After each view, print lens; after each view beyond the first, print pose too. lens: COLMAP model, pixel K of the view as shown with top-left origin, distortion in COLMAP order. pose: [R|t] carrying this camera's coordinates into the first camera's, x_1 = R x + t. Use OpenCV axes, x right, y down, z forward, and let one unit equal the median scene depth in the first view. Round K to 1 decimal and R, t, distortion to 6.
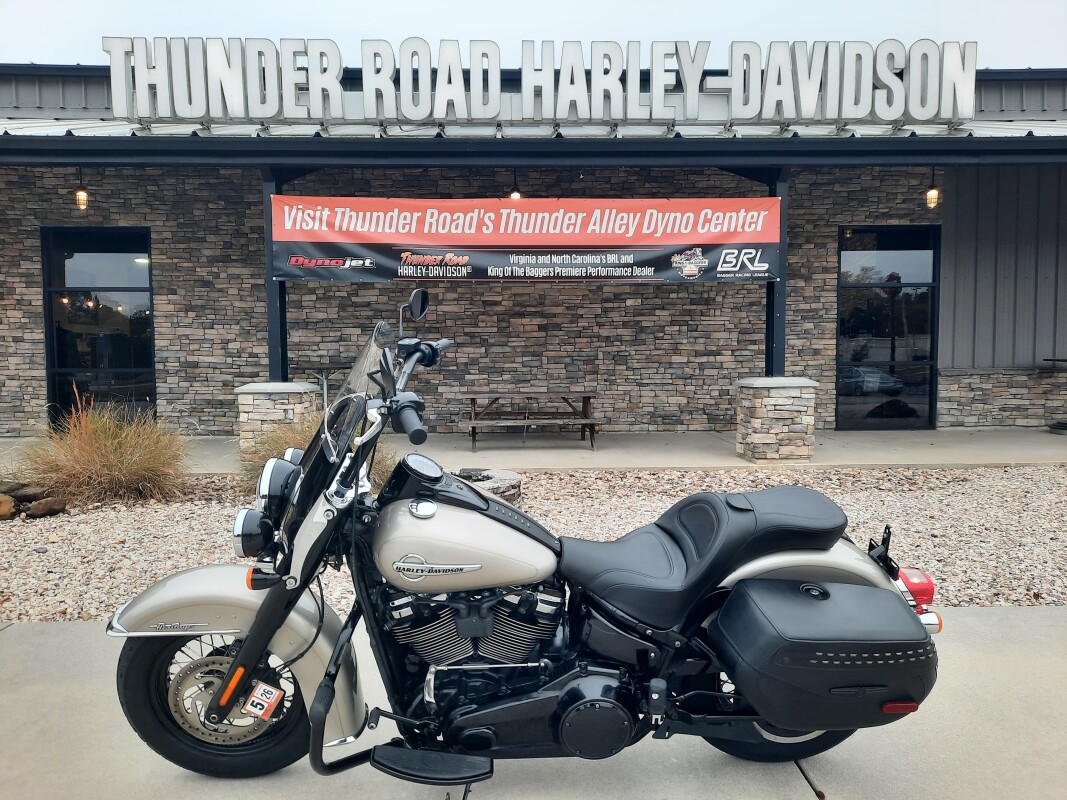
lens RADIAL K [[772.0, 0, 533.1], [0, 772.0, 406.7], [0, 0, 1]] dist [0.011623, -0.008187]
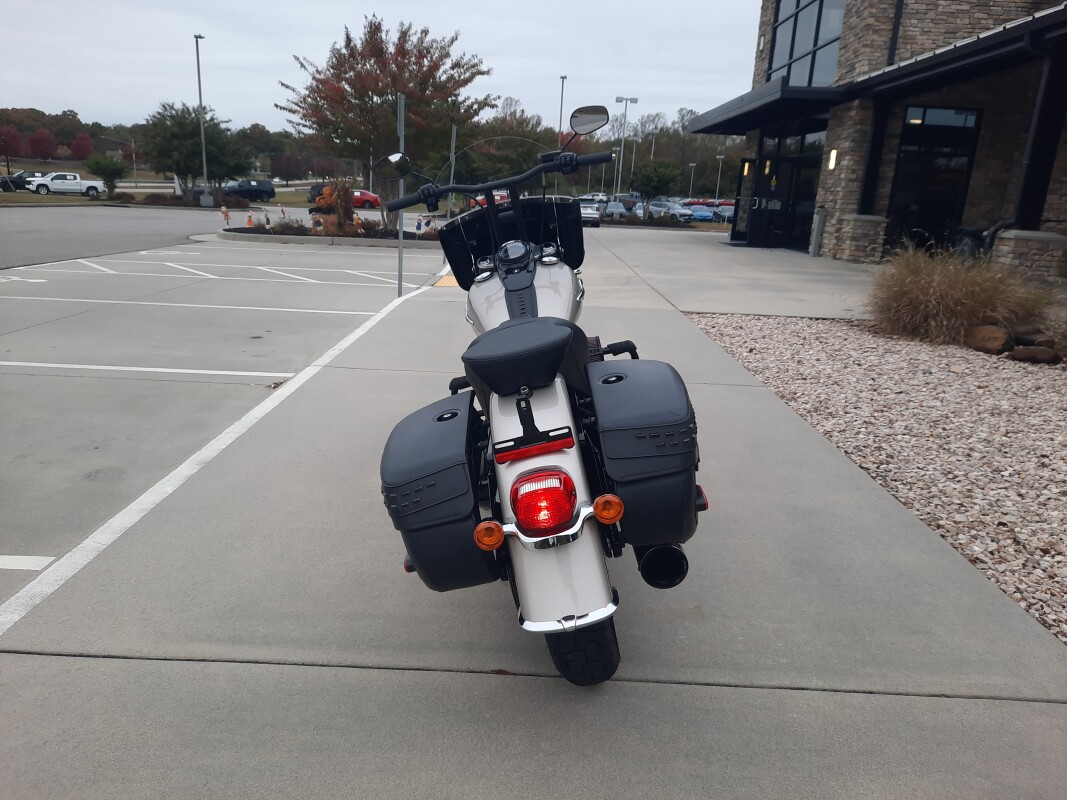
lens RADIAL K [[772.0, 0, 533.1], [0, 772.0, 406.7], [0, 0, 1]] dist [0.011623, -0.008187]
pose [[-0.040354, 0.270583, -0.961850, 0.219974], [-0.111393, 0.955415, 0.273446, -0.005586], [0.992957, 0.118178, -0.008414, 0.194634]]
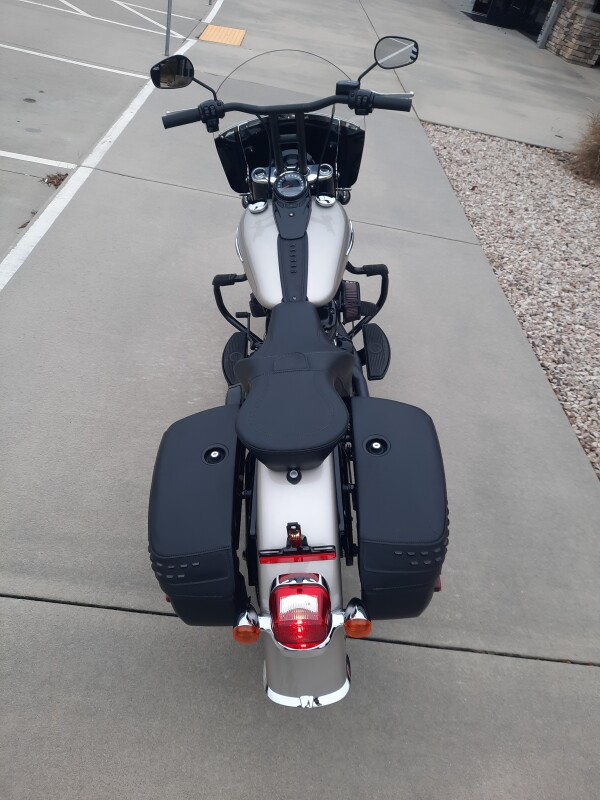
lens RADIAL K [[575.2, 0, 297.9], [0, 575.2, 401.5], [0, 0, 1]] dist [0.007642, 0.006962]
pose [[-0.042948, 0.653663, -0.755566, 0.152425], [-0.260955, 0.722672, 0.640038, -0.050550], [0.964395, 0.224657, 0.139539, 0.173254]]
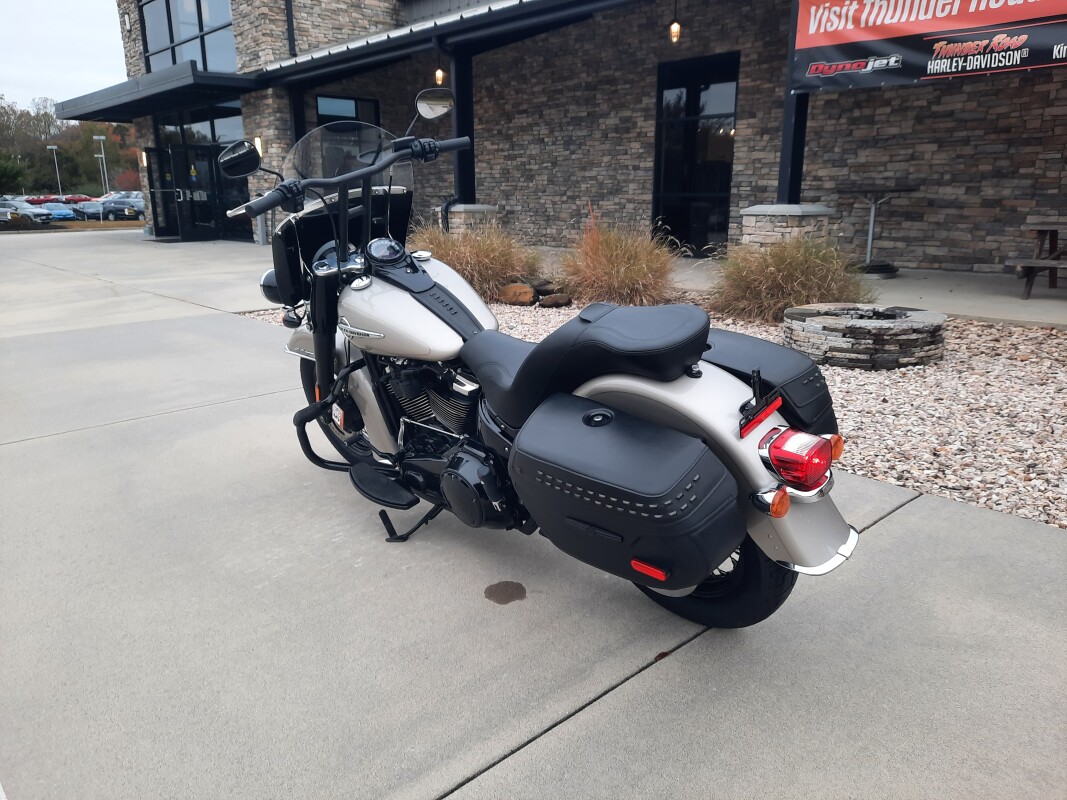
lens RADIAL K [[772.0, 0, 533.1], [0, 772.0, 406.7], [0, 0, 1]] dist [0.011623, -0.008187]
pose [[0.657105, 0.199905, -0.726809, 0.167712], [-0.043394, 0.972627, 0.228284, 0.006019], [0.752549, -0.118467, 0.647793, 0.068869]]
